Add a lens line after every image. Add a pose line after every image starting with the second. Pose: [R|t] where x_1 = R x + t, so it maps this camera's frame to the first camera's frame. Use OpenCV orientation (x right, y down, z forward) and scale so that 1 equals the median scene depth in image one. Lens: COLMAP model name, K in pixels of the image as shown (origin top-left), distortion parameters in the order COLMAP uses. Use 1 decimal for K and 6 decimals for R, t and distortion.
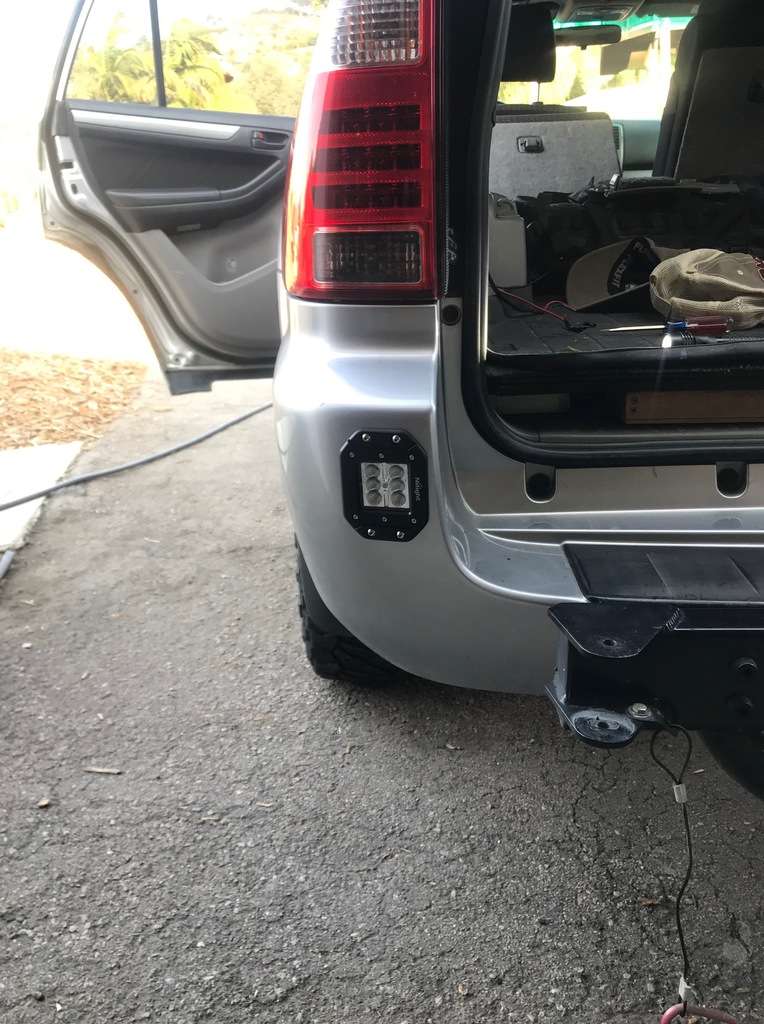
lens RADIAL K [[894.7, 0, 382.0], [0, 894.7, 512.0], [0, 0, 1]] dist [-0.017762, 0.088185]
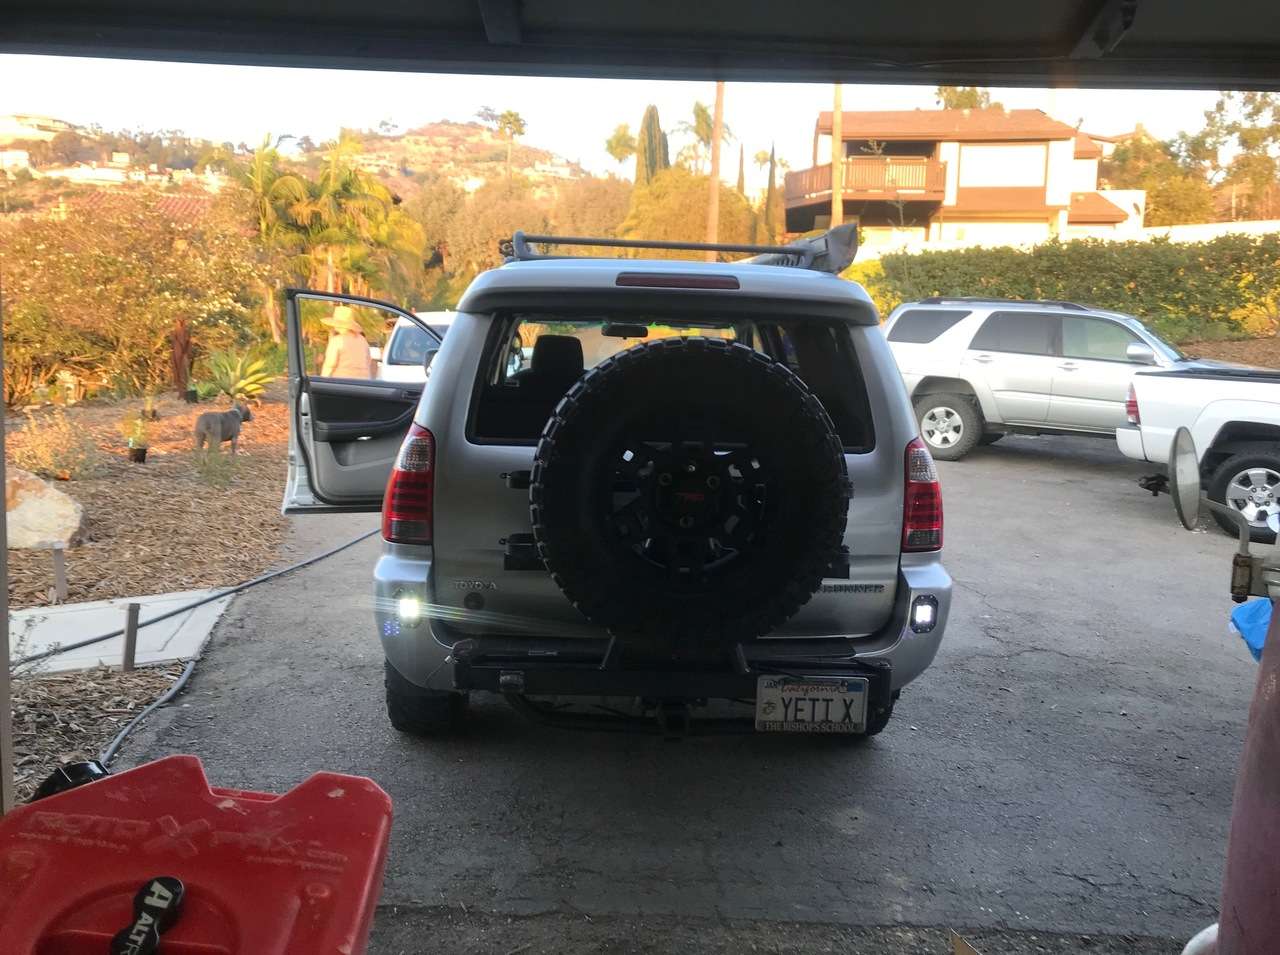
lens RADIAL K [[1062.7, 0, 643.9], [0, 1062.7, 455.7], [0, 0, 1]] dist [0.026103, 0.001086]
pose [[0.994724, 0.055971, 0.085968, 0.197545], [-0.036174, 0.975589, -0.216604, 0.093388], [-0.095993, 0.212351, 0.972467, -1.144344]]
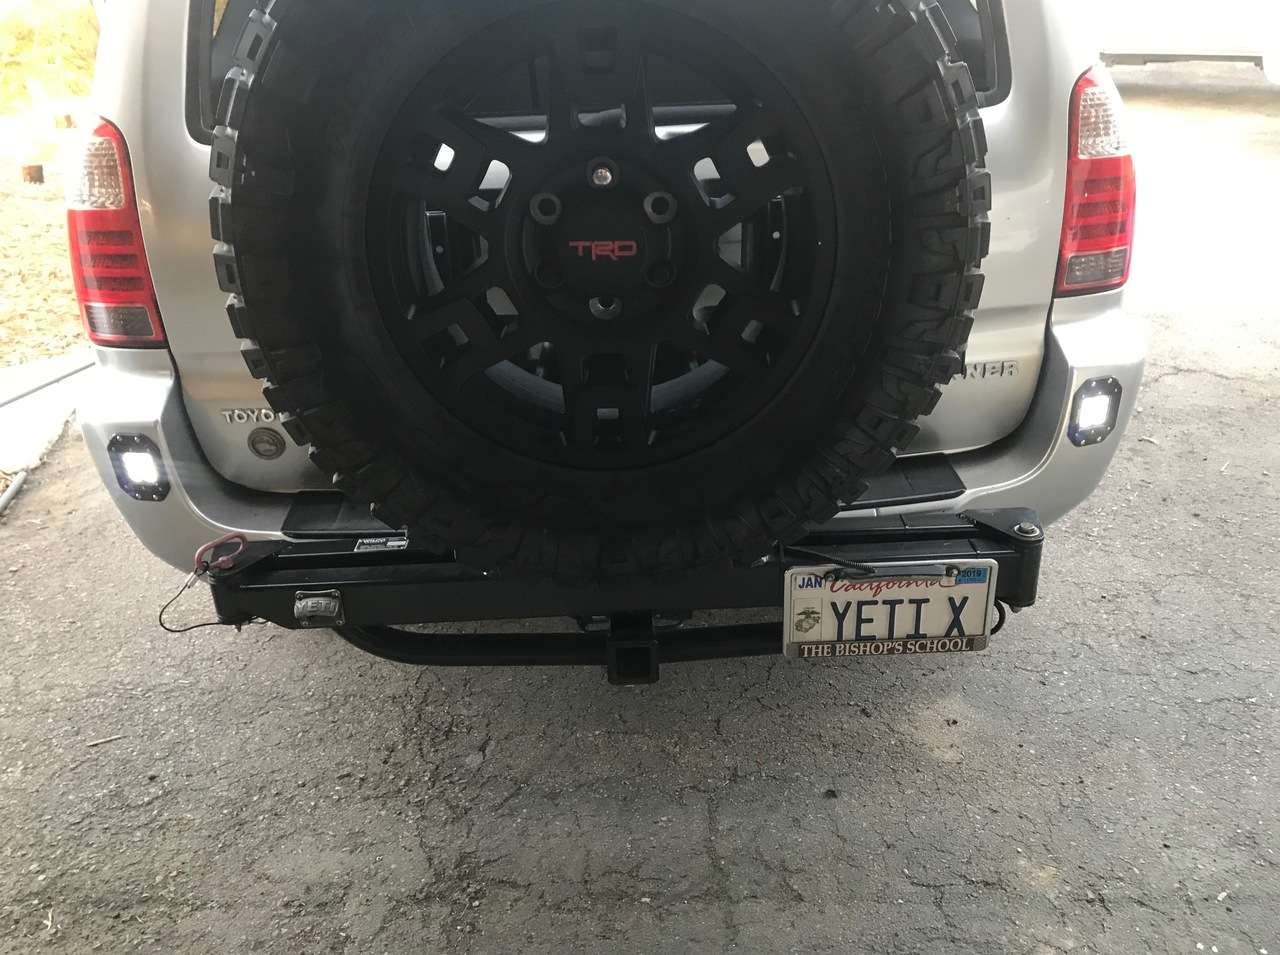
lens RADIAL K [[1062.7, 0, 643.9], [0, 1062.7, 455.7], [0, 0, 1]] dist [0.026103, 0.001086]
pose [[0.998346, -0.031304, 0.048227, 0.360996], [0.027374, 0.996411, 0.080097, -0.080122], [-0.050562, -0.078645, 0.995620, -0.421125]]
